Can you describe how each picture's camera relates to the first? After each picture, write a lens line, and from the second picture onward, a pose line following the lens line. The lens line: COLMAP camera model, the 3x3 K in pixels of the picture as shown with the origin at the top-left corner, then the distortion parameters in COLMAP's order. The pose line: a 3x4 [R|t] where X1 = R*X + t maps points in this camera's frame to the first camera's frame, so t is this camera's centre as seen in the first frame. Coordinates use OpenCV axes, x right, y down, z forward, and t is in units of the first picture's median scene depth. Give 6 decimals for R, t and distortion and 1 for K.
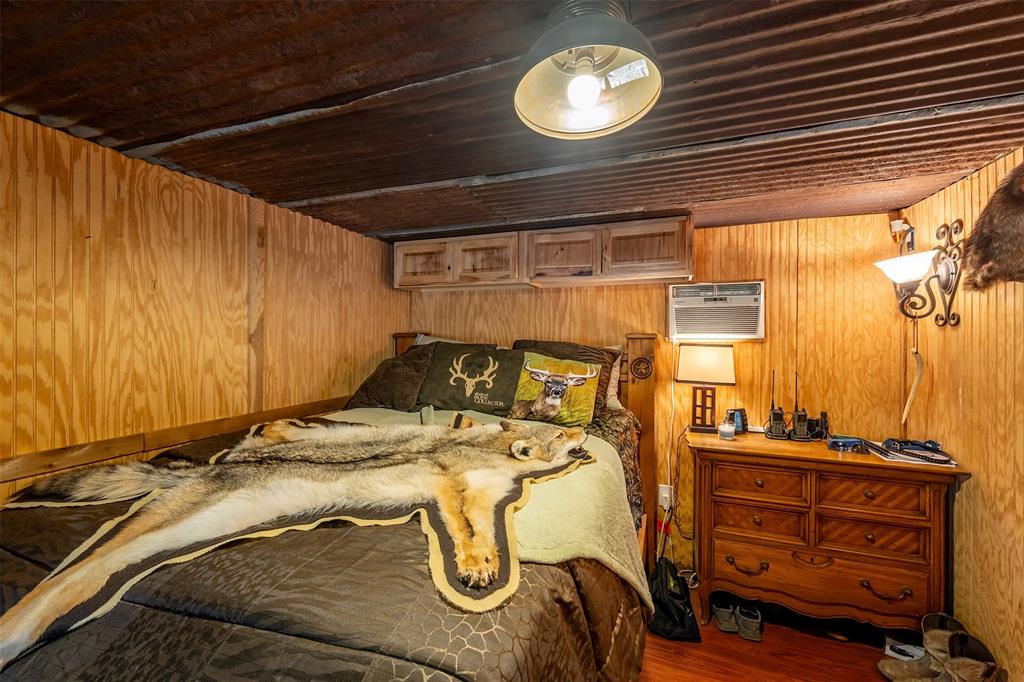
lens RADIAL K [[408.3, 0, 510.5], [0, 408.3, 338.3], [0, 0, 1]] dist [-0.001517, -0.000143]
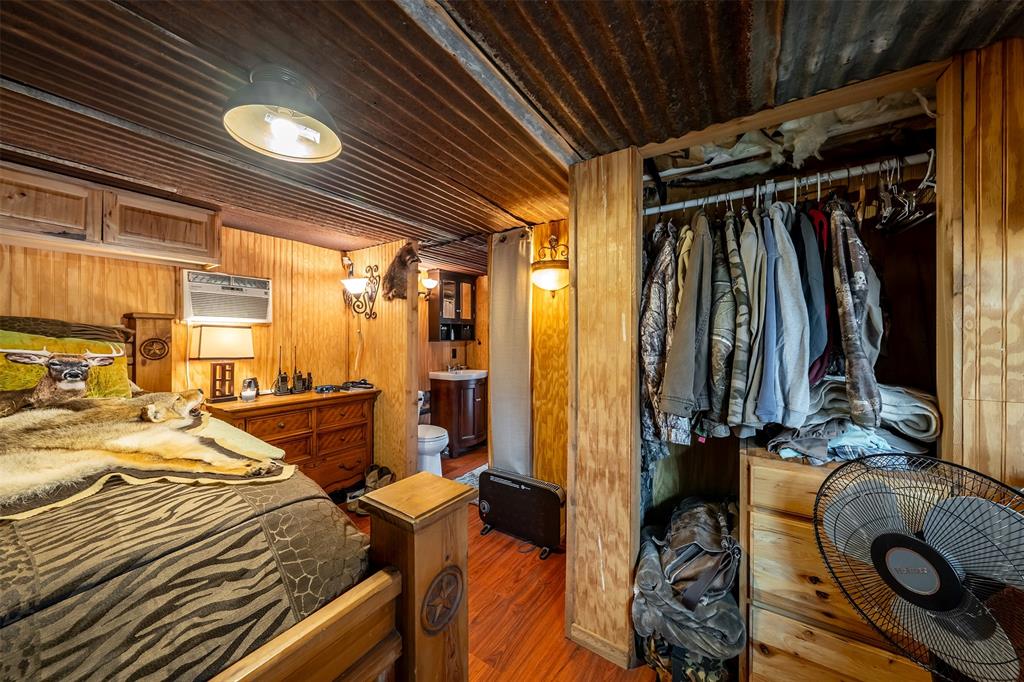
lens RADIAL K [[345.5, 0, 512.0], [0, 345.5, 341.0], [0, 0, 1]] dist [-0.000014, -0.000040]
pose [[0.222072, -0.012532, 0.974950, -0.338509], [-0.002233, 0.999908, 0.013361, 0.046937], [-0.975028, -0.005145, 0.222023, -0.022408]]
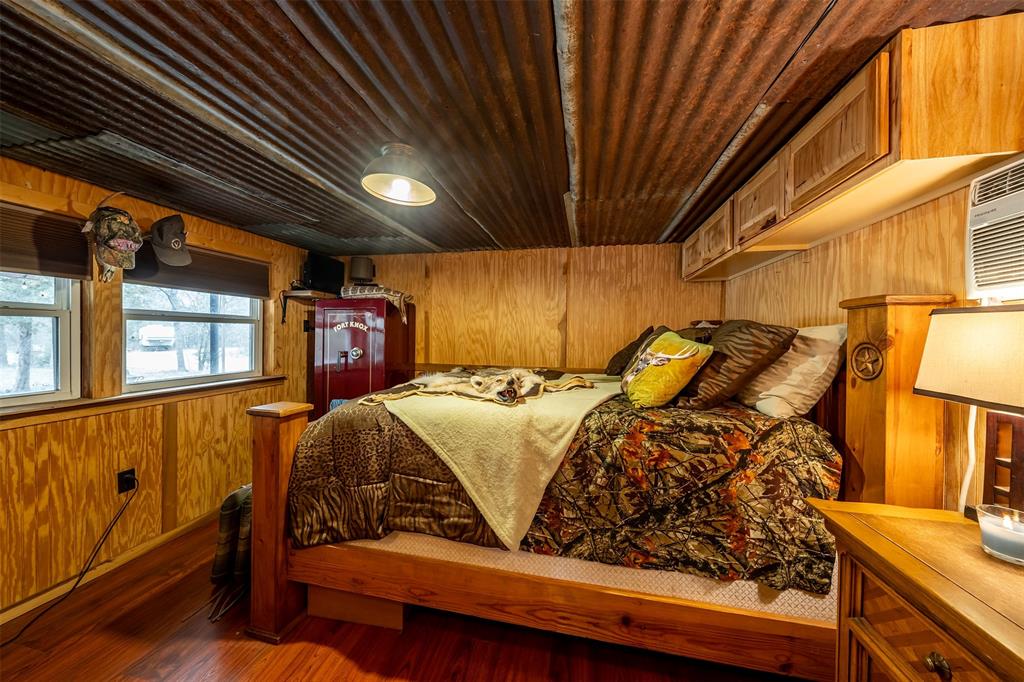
lens RADIAL K [[345.5, 0, 512.0], [0, 345.5, 341.0], [0, 0, 1]] dist [-0.000014, -0.000040]
pose [[0.160848, 0.008526, -0.986942, 0.799504], [-0.011335, 0.999913, 0.006790, 0.055592], [0.986914, 0.010095, 0.160930, 0.516349]]
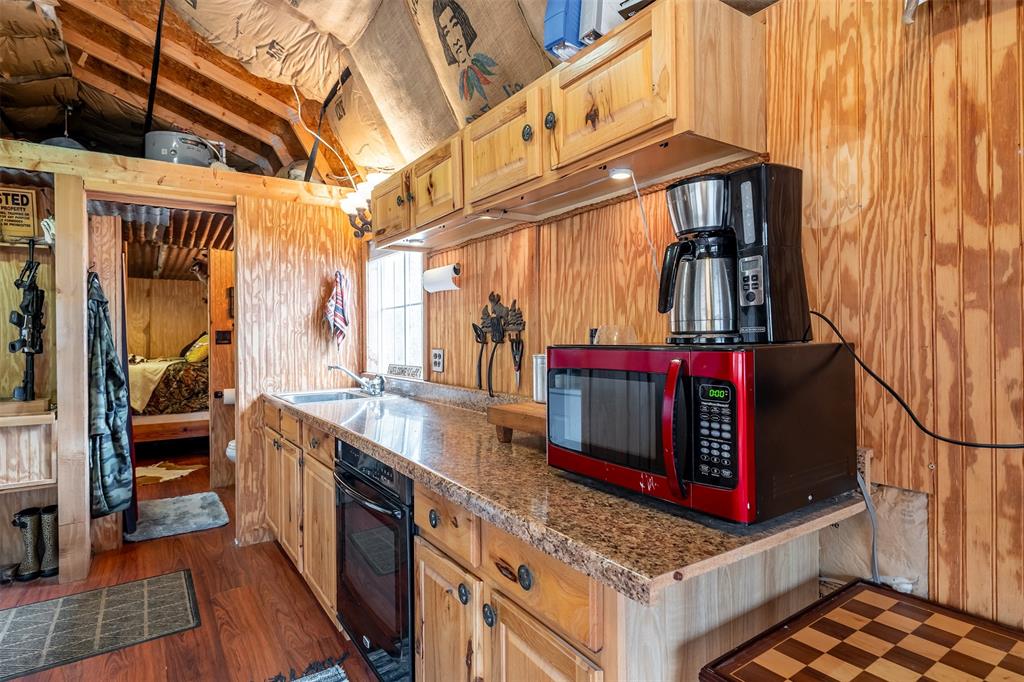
lens RADIAL K [[541.8, 0, 511.3], [0, 541.8, 336.3], [0, 0, 1]] dist [0.000422, -0.000298]
pose [[0.816600, -0.011851, -0.577082, 3.264377], [0.011198, 0.999926, -0.004689, 0.077723], [0.577095, -0.002633, 0.816673, -0.511528]]
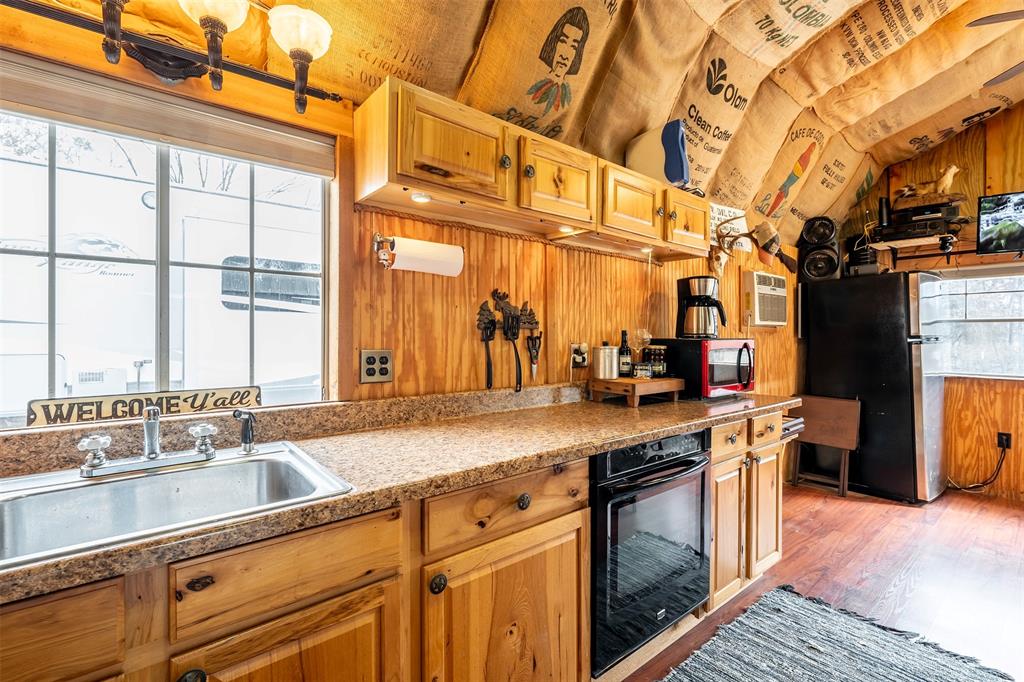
lens RADIAL K [[457.8, 0, 512.7], [0, 457.8, 339.1], [0, 0, 1]] dist [0.001018, -0.000514]
pose [[0.495193, -0.007859, 0.868748, 1.706922], [0.000346, 0.999961, 0.008849, 0.075485], [-0.868783, -0.004082, 0.495176, -0.094165]]
